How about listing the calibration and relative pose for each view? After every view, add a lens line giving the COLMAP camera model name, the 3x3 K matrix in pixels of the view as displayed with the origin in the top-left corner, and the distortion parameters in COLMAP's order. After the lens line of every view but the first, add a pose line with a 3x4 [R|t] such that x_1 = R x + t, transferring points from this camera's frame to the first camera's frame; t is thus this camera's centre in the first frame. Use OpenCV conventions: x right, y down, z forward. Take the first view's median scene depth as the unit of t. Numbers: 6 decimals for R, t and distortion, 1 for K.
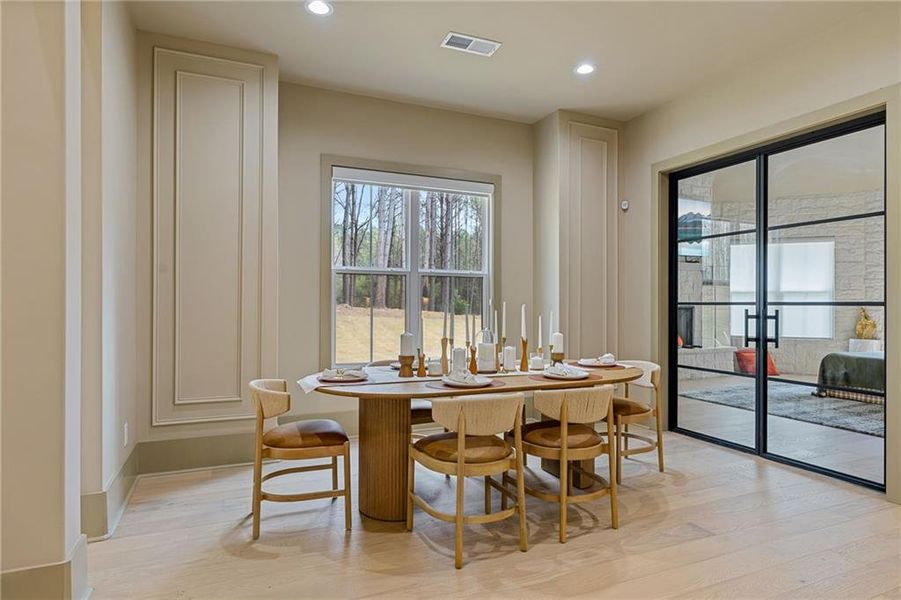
lens RADIAL K [[515.4, 0, 454.5], [0, 515.4, 304.0], [0, 0, 1]] dist [-0.000085, 0.000502]
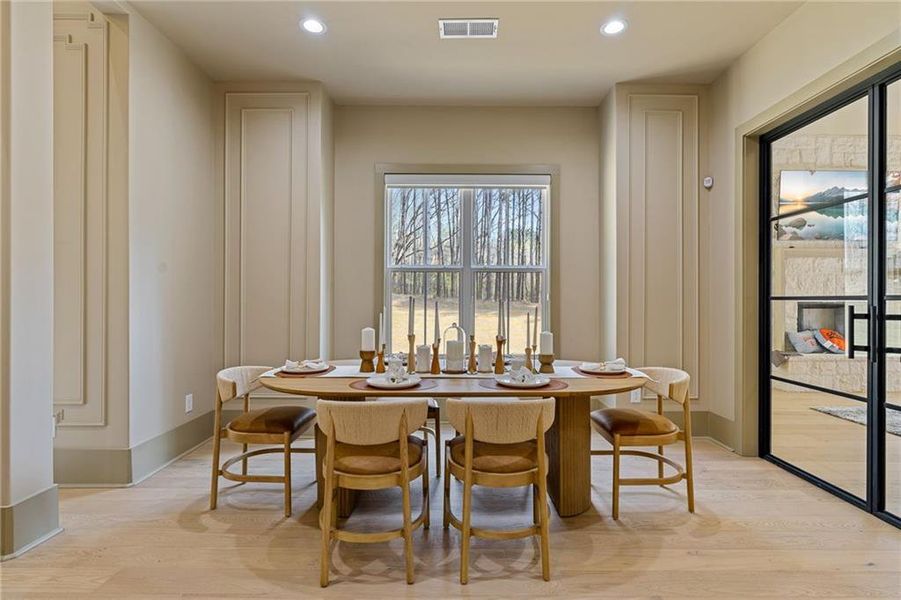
lens RADIAL K [[443.4, 0, 452.6], [0, 443.4, 300.5], [0, 0, 1]] dist [-0.002036, 0.000217]
pose [[0.915764, -0.000556, -0.401717, 0.324654], [0.000849, 0.999999, 0.000552, 0.002063], [0.401717, -0.000847, 0.915764, 0.224843]]
